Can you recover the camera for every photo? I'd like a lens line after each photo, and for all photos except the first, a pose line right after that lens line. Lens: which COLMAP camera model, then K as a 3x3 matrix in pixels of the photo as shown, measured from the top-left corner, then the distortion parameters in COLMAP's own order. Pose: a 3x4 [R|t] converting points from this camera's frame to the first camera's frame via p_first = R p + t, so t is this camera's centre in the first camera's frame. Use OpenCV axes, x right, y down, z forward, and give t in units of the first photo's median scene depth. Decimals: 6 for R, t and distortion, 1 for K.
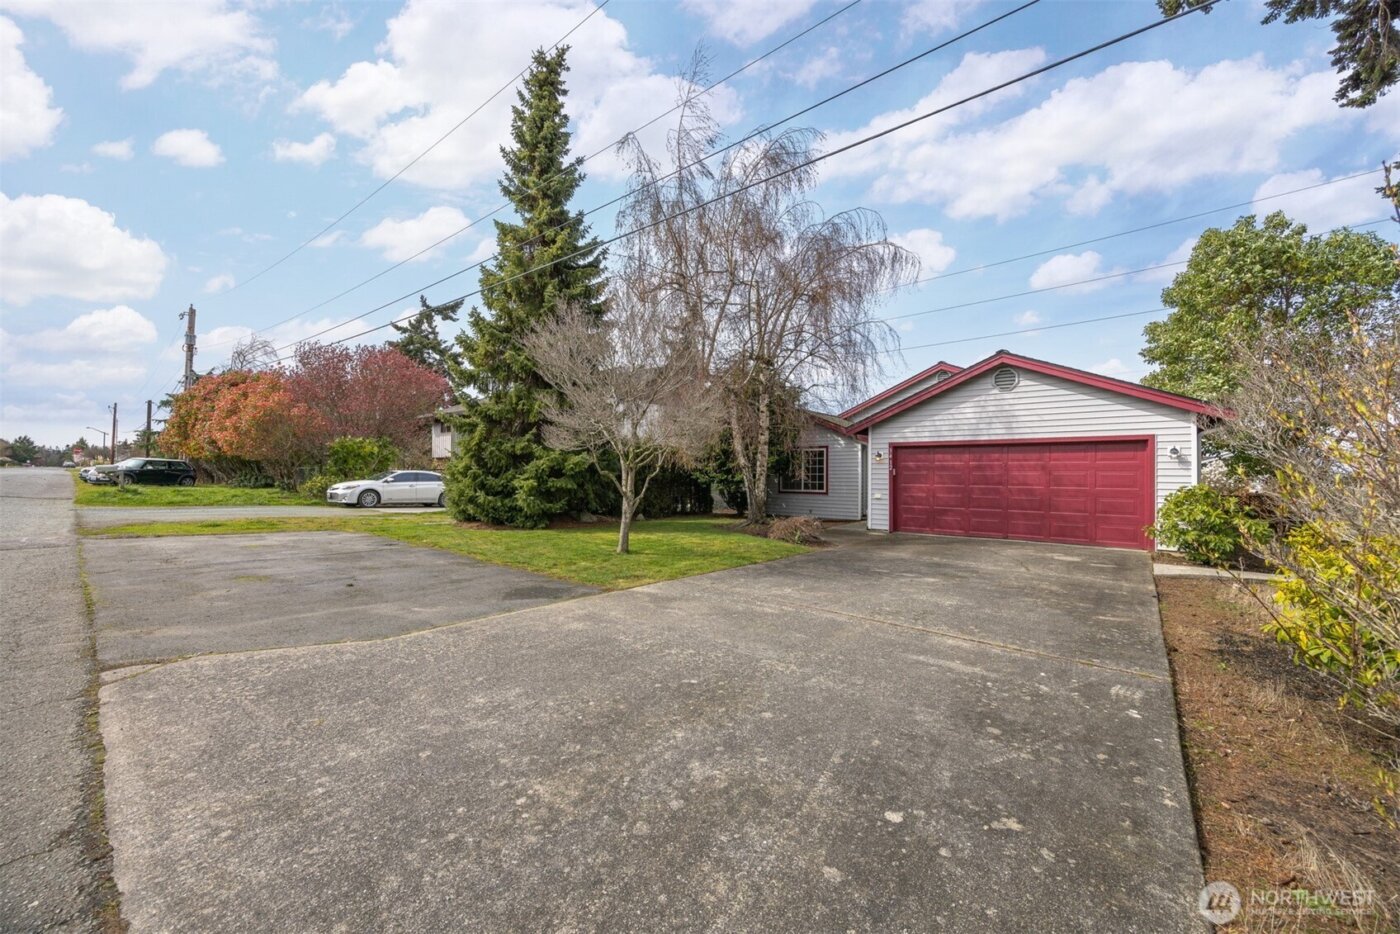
lens RADIAL K [[533.7, 0, 702.0], [0, 533.7, 471.3], [0, 0, 1]] dist [-0.001800, -0.000038]
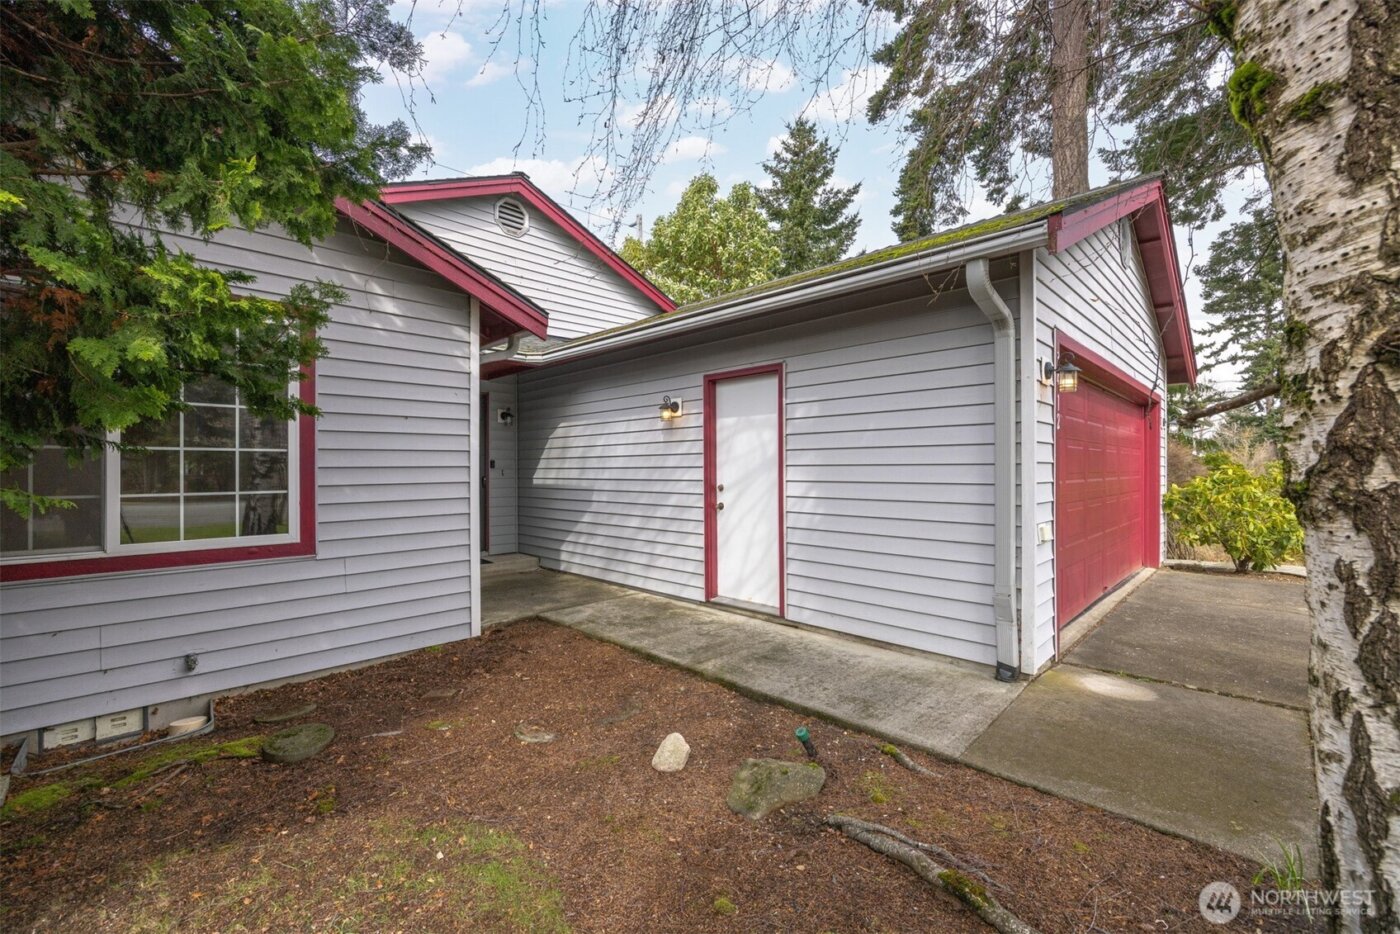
lens RADIAL K [[584.1, 0, 694.8], [0, 584.1, 462.1], [0, 0, 1]] dist [-0.010970, 0.000281]
pose [[0.092641, 0.005320, 0.995685, 0.047811], [-0.001135, 0.999986, -0.005237, 0.016254], [-0.995699, -0.000645, 0.092646, 1.299992]]
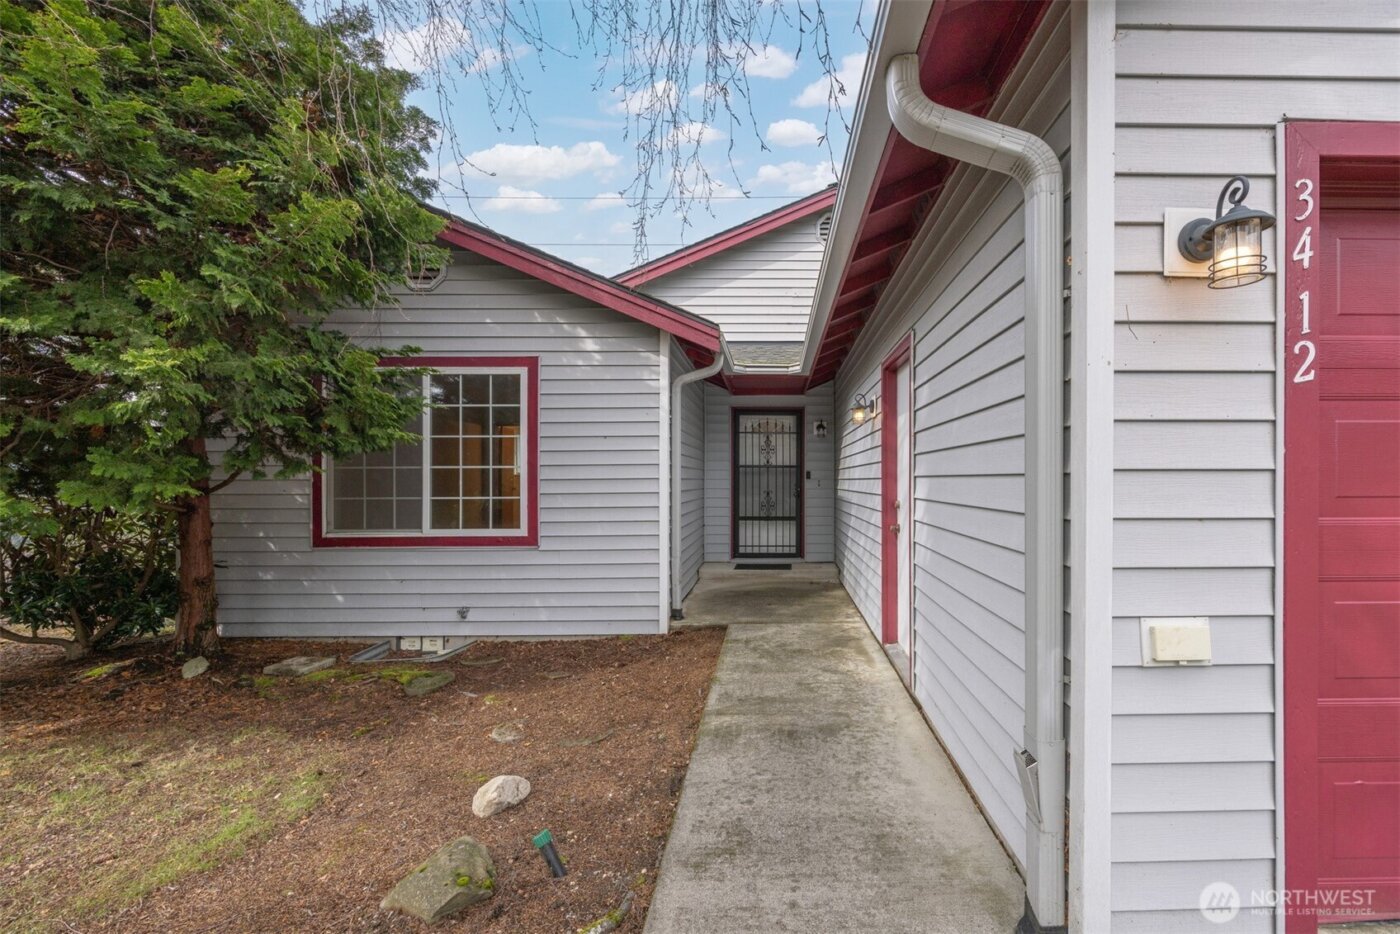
lens RADIAL K [[563.1, 0, 787.3], [0, 563.1, 477.9], [0, 0, 1]] dist [-0.003189, -0.000269]
pose [[0.761685, -0.006644, 0.647913, 0.234144], [0.004961, 0.999978, 0.004423, 0.015709], [-0.647928, -0.000155, 0.761701, 1.101324]]
